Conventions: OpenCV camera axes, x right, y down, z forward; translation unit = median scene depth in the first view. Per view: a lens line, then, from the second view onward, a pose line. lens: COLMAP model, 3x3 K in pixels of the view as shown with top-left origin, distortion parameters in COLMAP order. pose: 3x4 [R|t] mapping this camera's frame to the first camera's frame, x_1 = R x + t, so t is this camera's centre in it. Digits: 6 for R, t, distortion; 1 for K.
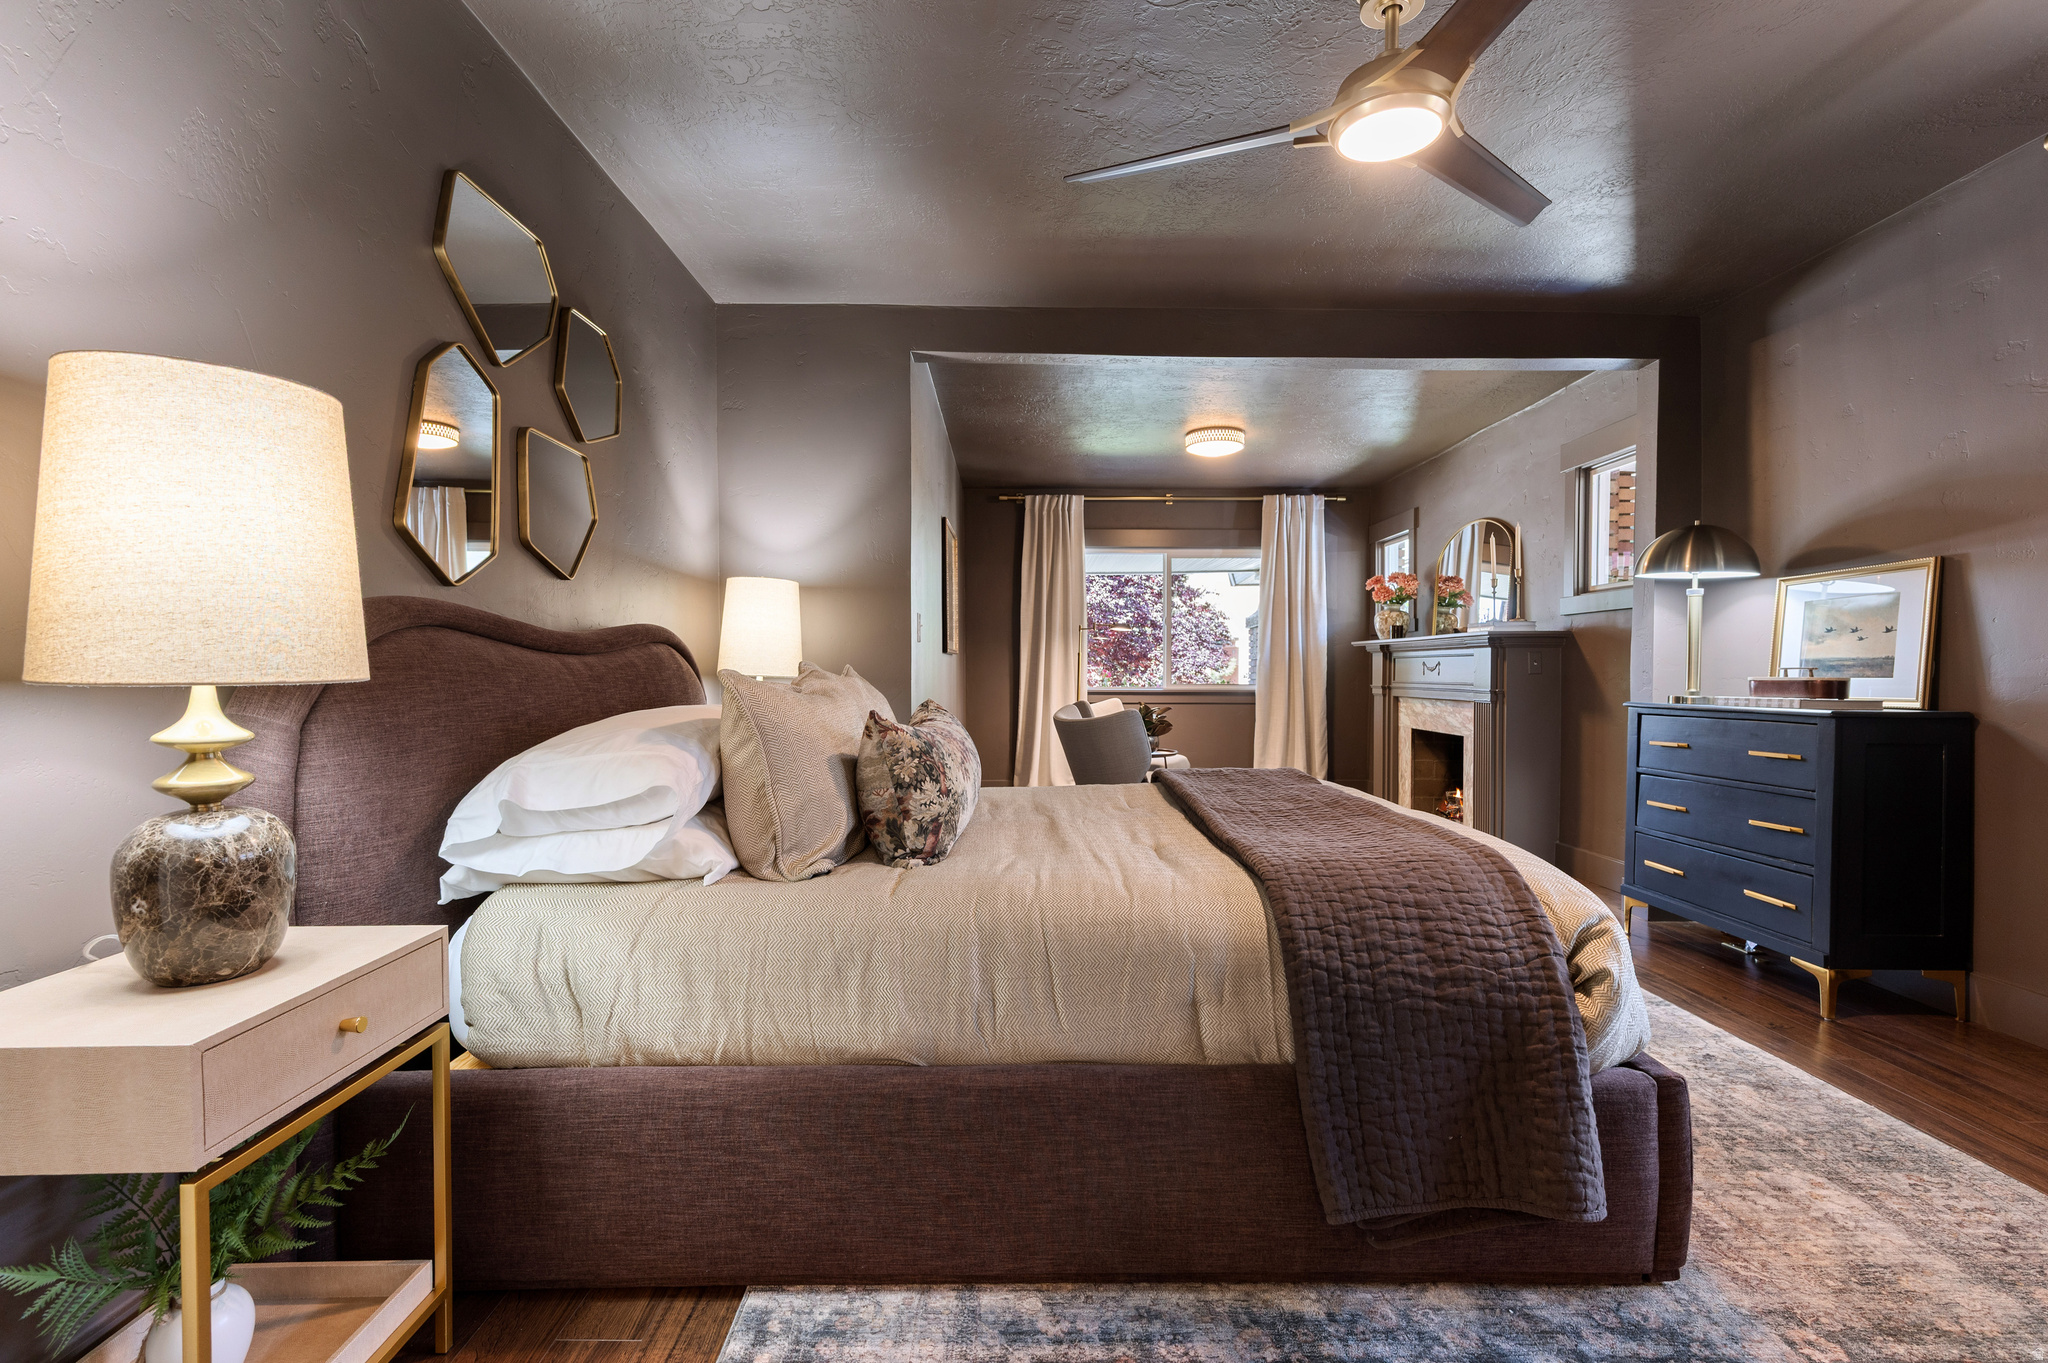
lens RADIAL K [[891.4, 0, 1034.5], [0, 891.4, 687.8], [0, 0, 1]] dist [0.003322, 0.000596]
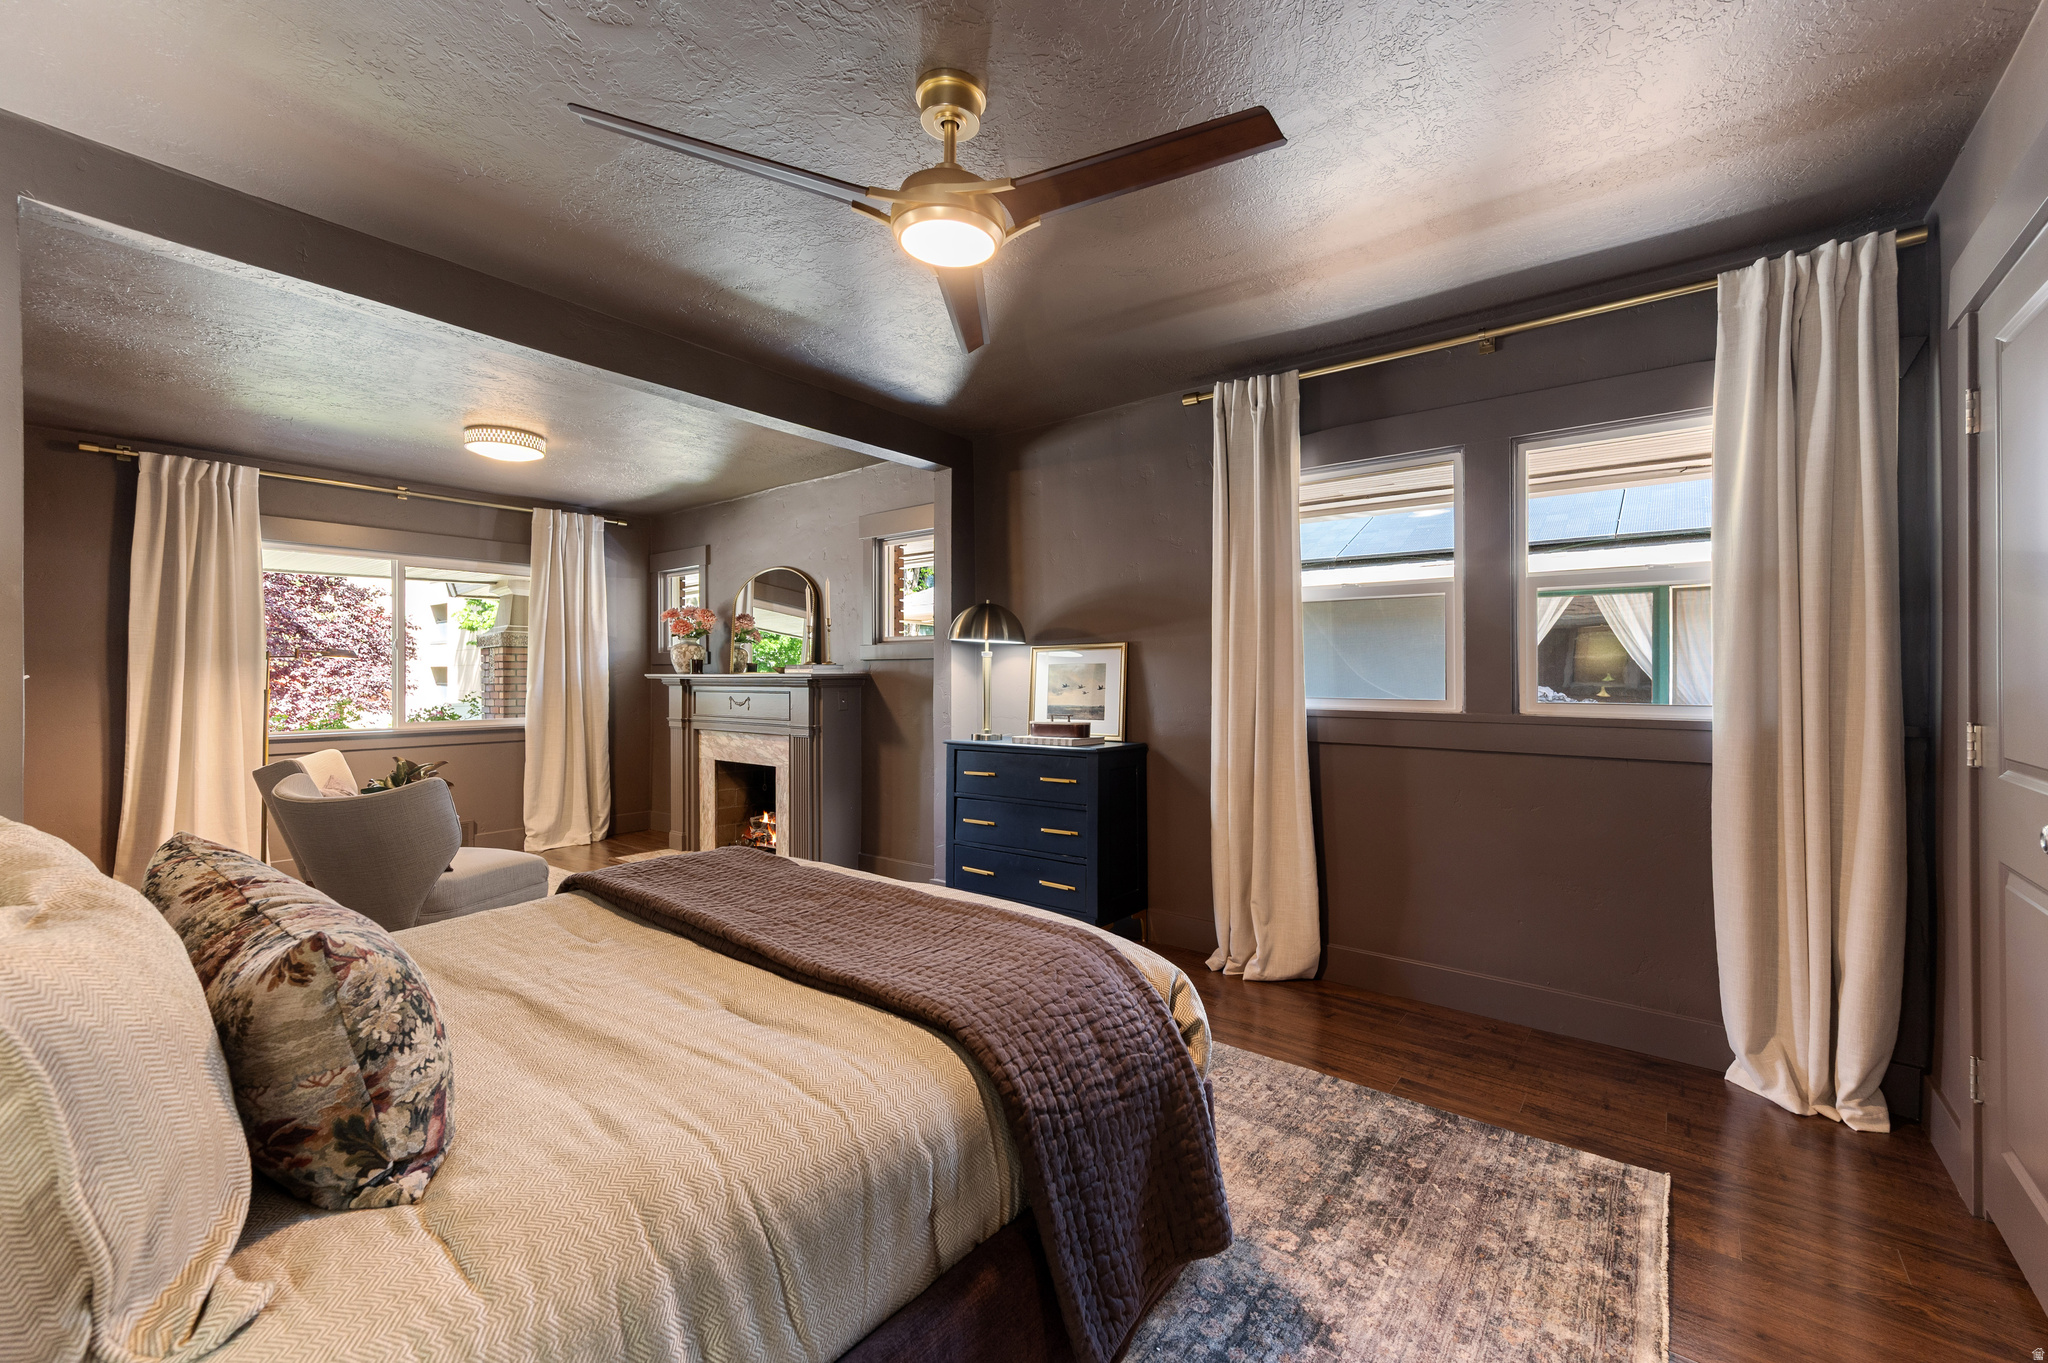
lens RADIAL K [[827.1, 0, 1036.4], [0, 827.1, 675.7], [0, 0, 1]] dist [0.005406, -0.000013]
pose [[0.624837, -0.003032, 0.780749, -0.096679], [0.017641, 0.999792, -0.010236, -0.037248], [-0.780556, 0.020169, 0.624761, 0.113090]]
